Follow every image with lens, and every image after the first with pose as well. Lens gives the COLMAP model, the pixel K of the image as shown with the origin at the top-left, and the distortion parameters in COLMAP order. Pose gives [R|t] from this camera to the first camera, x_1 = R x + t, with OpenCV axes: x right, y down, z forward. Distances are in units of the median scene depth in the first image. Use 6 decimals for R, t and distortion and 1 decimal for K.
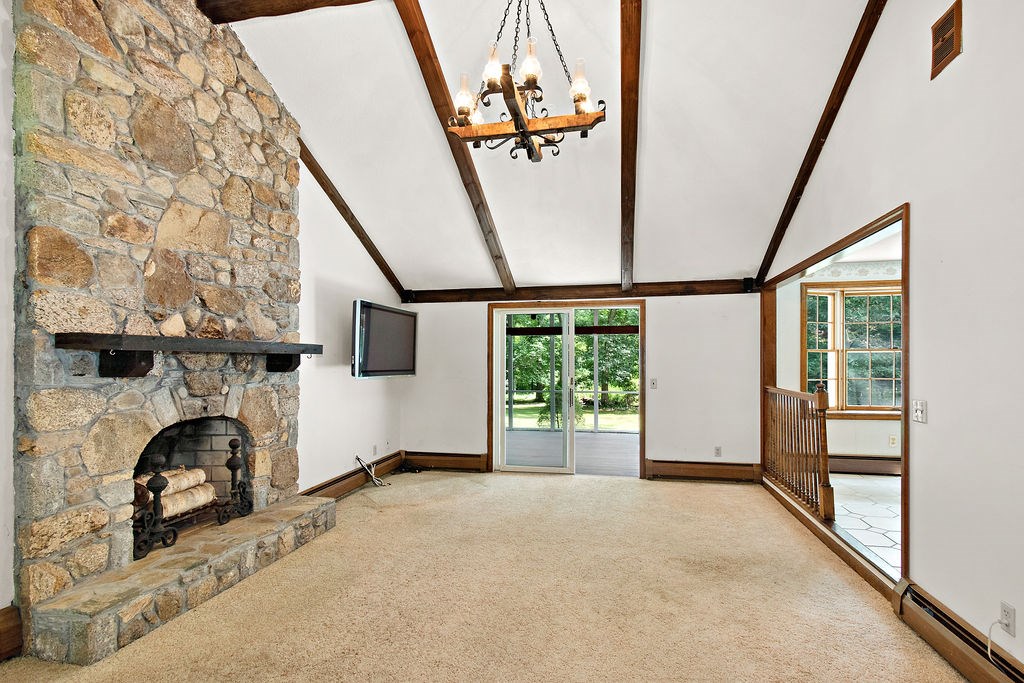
lens RADIAL K [[487.6, 0, 513.9], [0, 487.6, 363.7], [0, 0, 1]] dist [0.004034, 0.000392]
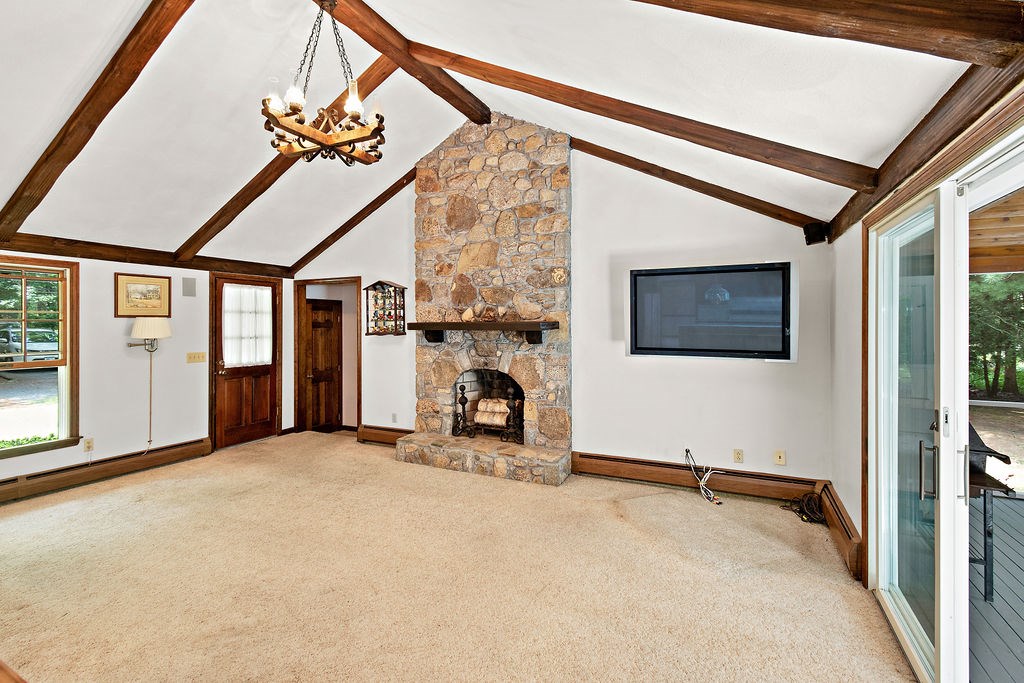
lens RADIAL K [[530.1, 0, 578.6], [0, 530.1, 318.2], [0, 0, 1]] dist [0.008687, -0.000665]
pose [[-0.240401, -0.001595, -0.970672, 0.989703], [-0.000148, 0.999999, -0.001607, -0.056687], [0.970674, -0.000242, -0.240401, 1.685087]]
